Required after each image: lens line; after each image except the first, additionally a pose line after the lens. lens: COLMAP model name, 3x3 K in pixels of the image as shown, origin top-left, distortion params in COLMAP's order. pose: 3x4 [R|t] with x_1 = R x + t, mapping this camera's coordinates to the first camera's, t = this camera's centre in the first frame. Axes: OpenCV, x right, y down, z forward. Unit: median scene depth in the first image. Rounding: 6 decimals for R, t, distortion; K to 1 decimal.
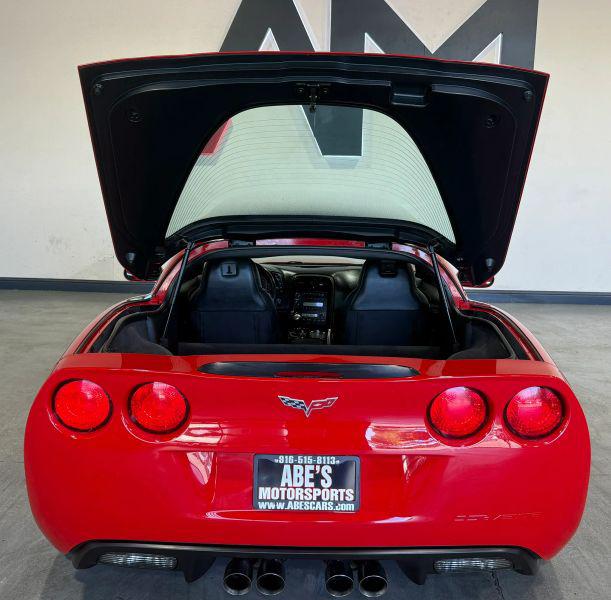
lens RADIAL K [[768.7, 0, 311.6], [0, 768.7, 289.2], [0, 0, 1]] dist [0.036208, 0.000000]
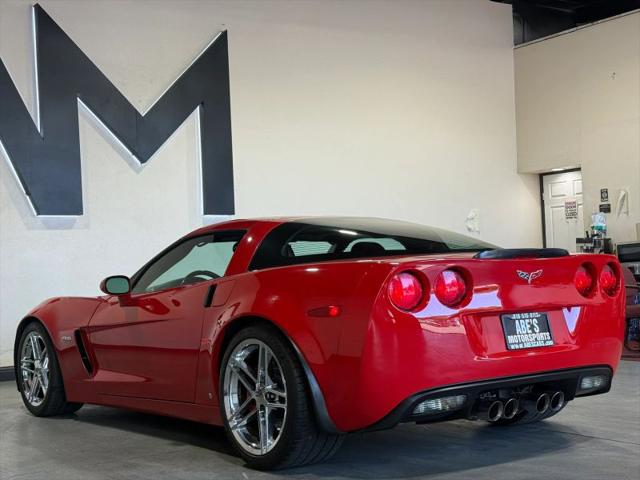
lens RADIAL K [[957.7, 0, 317.9], [0, 957.7, 236.9], [0, 0, 1]] dist [0.079356, 0.000000]
pose [[0.794945, -0.015741, 0.606478, -1.487602], [0.147164, 0.974810, -0.167596, 0.326615], [-0.588563, 0.222481, 0.777236, -0.282469]]
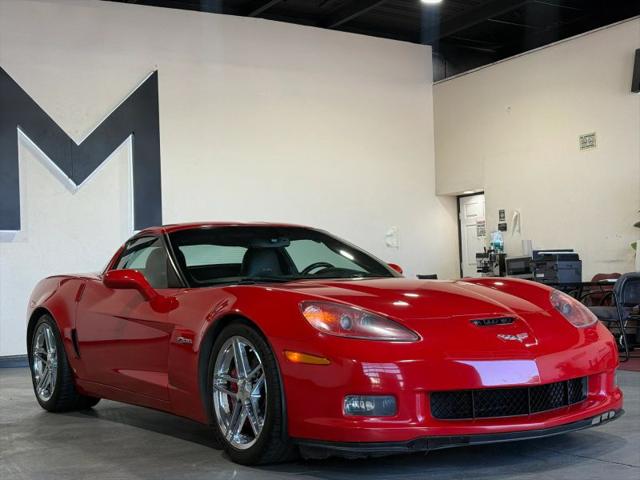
lens RADIAL K [[892.0, 0, 319.3], [0, 892.0, 241.3], [0, 0, 1]] dist [0.013453, 0.000000]
pose [[0.830156, -0.001971, 0.557528, -1.024639], [0.130036, 0.973099, -0.190183, 0.490196], [-0.542155, 0.230381, 0.808080, -0.893549]]
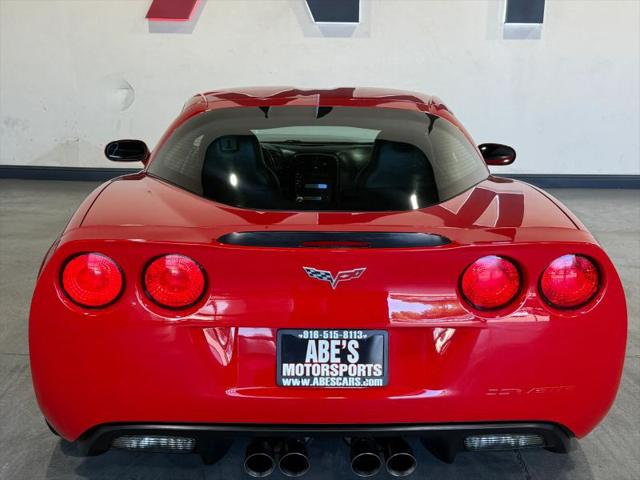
lens RADIAL K [[892.0, 0, 320.3], [0, 892.0, 241.2], [0, 0, 1]] dist [0.013453, 0.000000]
pose [[0.999407, -0.009970, 0.032965, -0.056026], [0.007875, 0.997976, 0.063100, 0.036601], [-0.033527, -0.062803, 0.997463, -0.090775]]
